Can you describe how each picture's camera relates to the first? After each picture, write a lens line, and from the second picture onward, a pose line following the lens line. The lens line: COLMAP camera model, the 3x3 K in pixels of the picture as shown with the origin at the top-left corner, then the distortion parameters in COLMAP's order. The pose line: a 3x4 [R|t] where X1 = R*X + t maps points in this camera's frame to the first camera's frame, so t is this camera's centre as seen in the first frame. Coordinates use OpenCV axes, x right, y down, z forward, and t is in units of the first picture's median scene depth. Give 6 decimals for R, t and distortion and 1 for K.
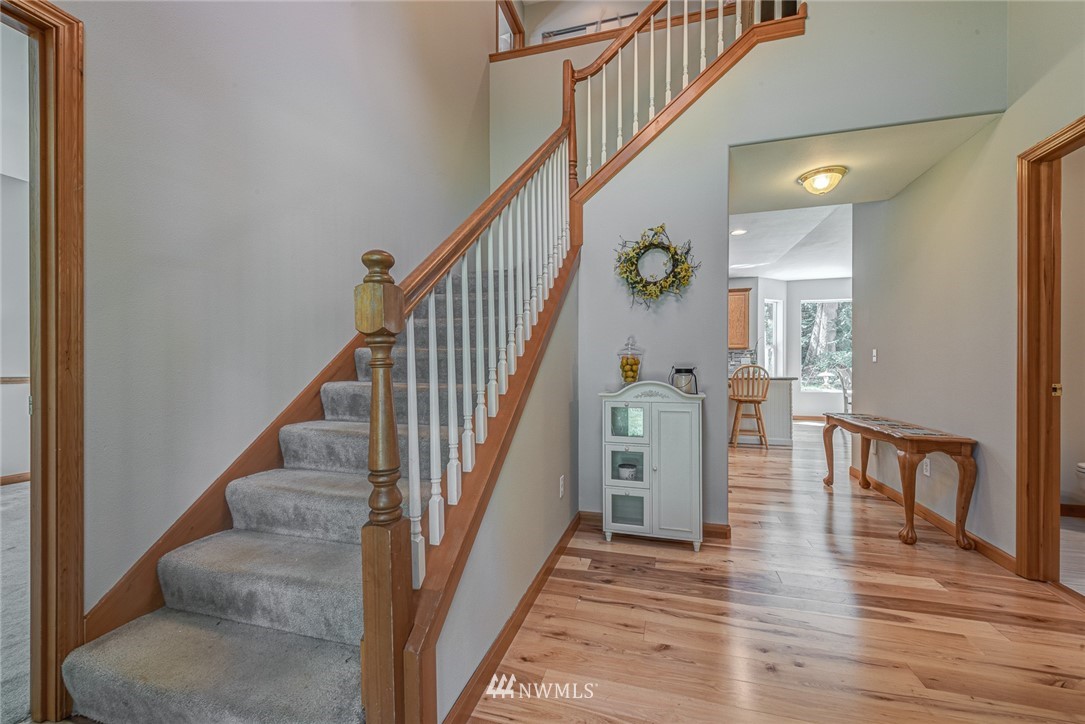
lens RADIAL K [[431.8, 0, 541.9], [0, 431.8, 365.1], [0, 0, 1]] dist [-0.003463, -0.001009]
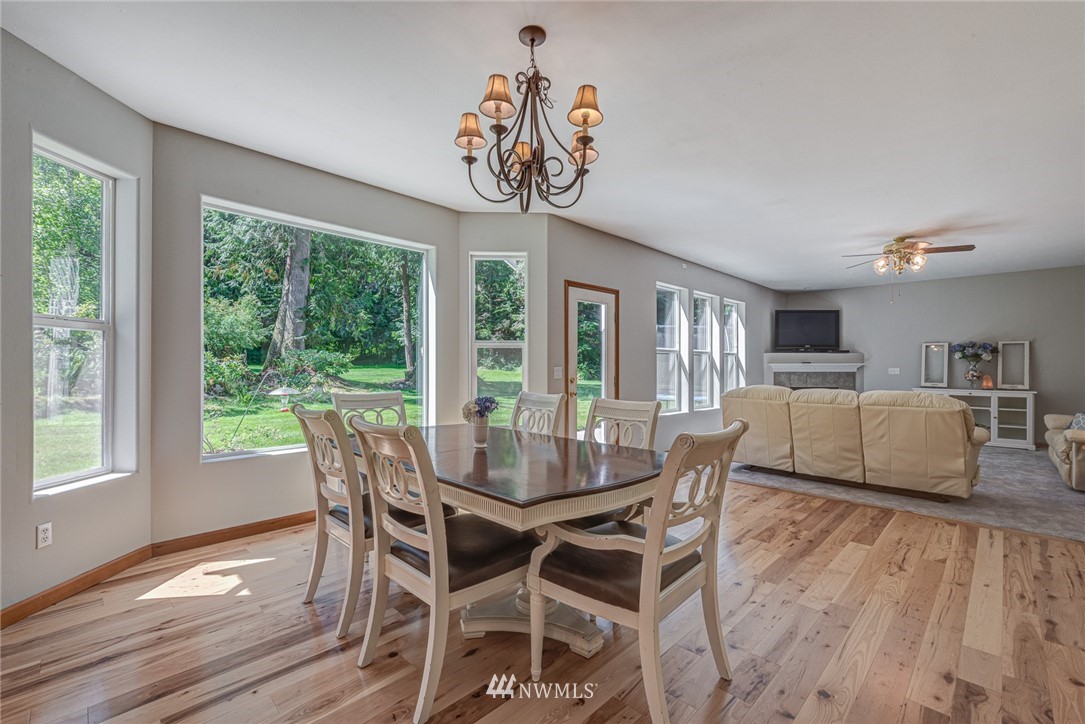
lens RADIAL K [[466.5, 0, 546.6], [0, 466.5, 365.3], [0, 0, 1]] dist [0.001299, -0.000204]
pose [[0.478277, 0.001919, 0.878207, 0.137911], [-0.001422, 0.999998, -0.001411, -0.001168], [-0.878208, -0.000574, 0.478279, 0.194034]]
